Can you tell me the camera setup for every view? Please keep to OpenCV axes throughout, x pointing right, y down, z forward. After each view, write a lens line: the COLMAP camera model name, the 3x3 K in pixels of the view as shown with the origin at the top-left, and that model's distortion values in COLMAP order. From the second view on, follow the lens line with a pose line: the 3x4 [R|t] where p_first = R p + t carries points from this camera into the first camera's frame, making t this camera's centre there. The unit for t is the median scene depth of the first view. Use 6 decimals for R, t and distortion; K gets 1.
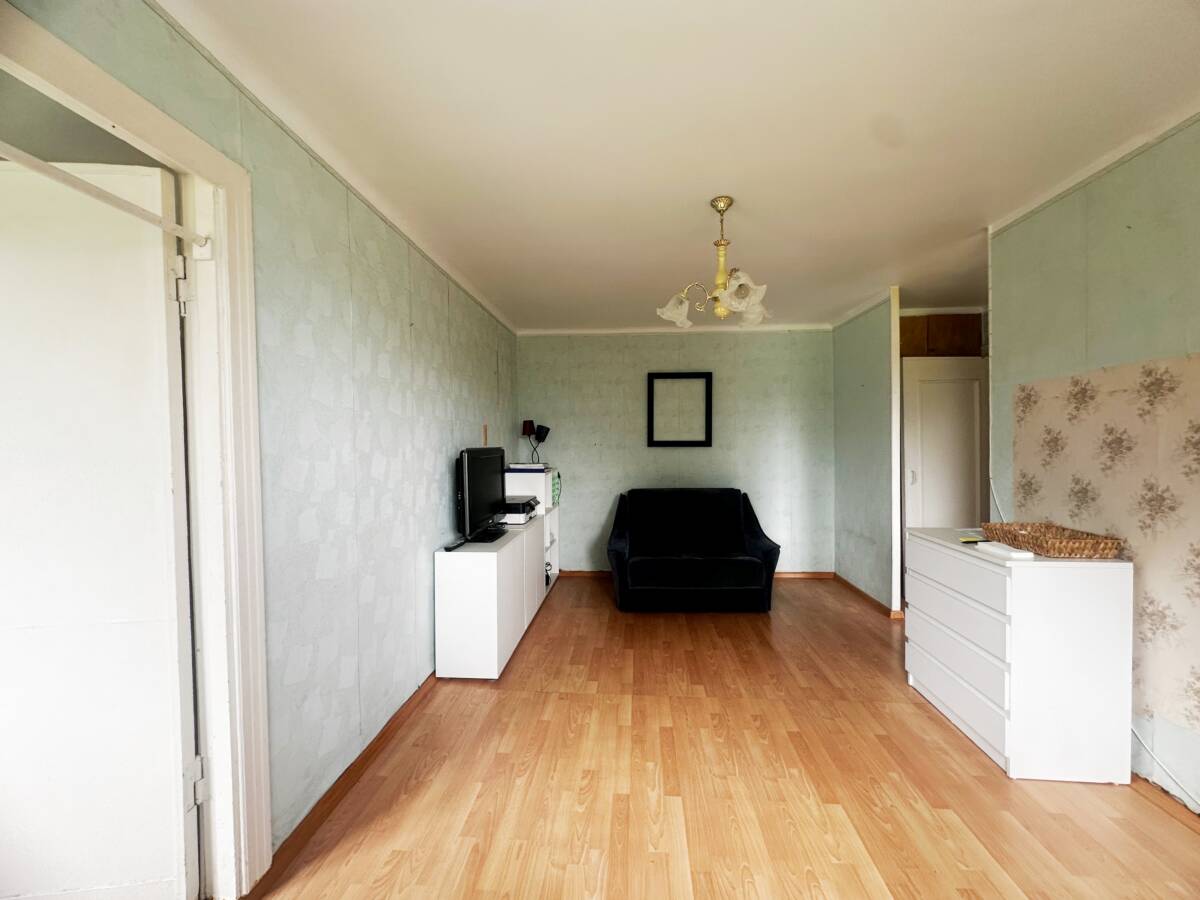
lens RADIAL K [[476.9, 0, 599.6], [0, 476.9, 447.5], [0, 0, 1]] dist [-0.006243, -0.000076]
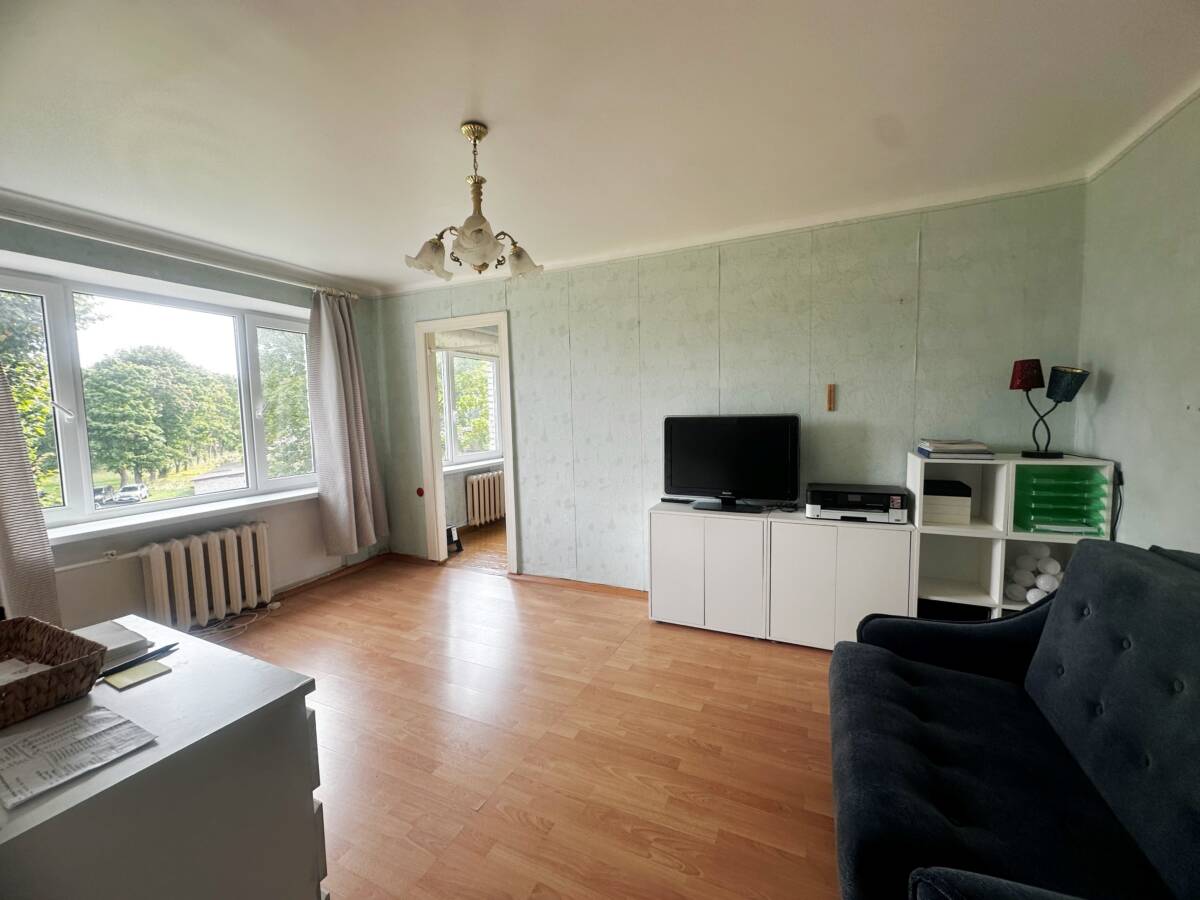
lens RADIAL K [[476.9, 0, 599.4], [0, 476.9, 449.6], [0, 0, 1]] dist [-0.006243, -0.000076]
pose [[-0.348864, 0.093352, -0.932512, 0.918105], [0.015403, 0.995463, 0.093892, -0.028562], [0.937047, 0.018392, -0.348720, 1.375490]]
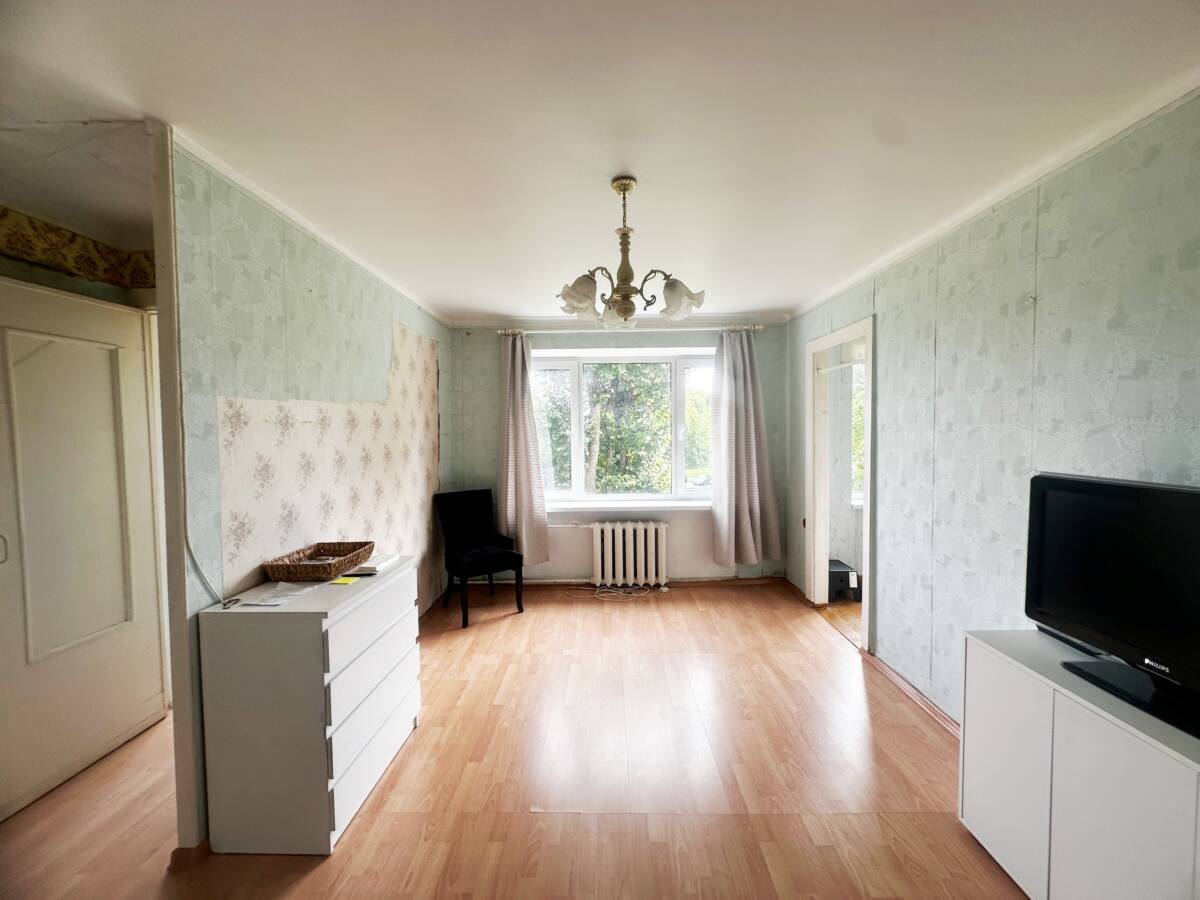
lens RADIAL K [[476.9, 0, 602.5], [0, 476.9, 449.5], [0, 0, 1]] dist [-0.006243, -0.000076]
pose [[-0.997650, 0.025351, -0.063659, 0.329075], [0.021837, 0.998231, 0.055297, -0.075895], [0.064948, 0.053777, -0.996439, 1.715295]]
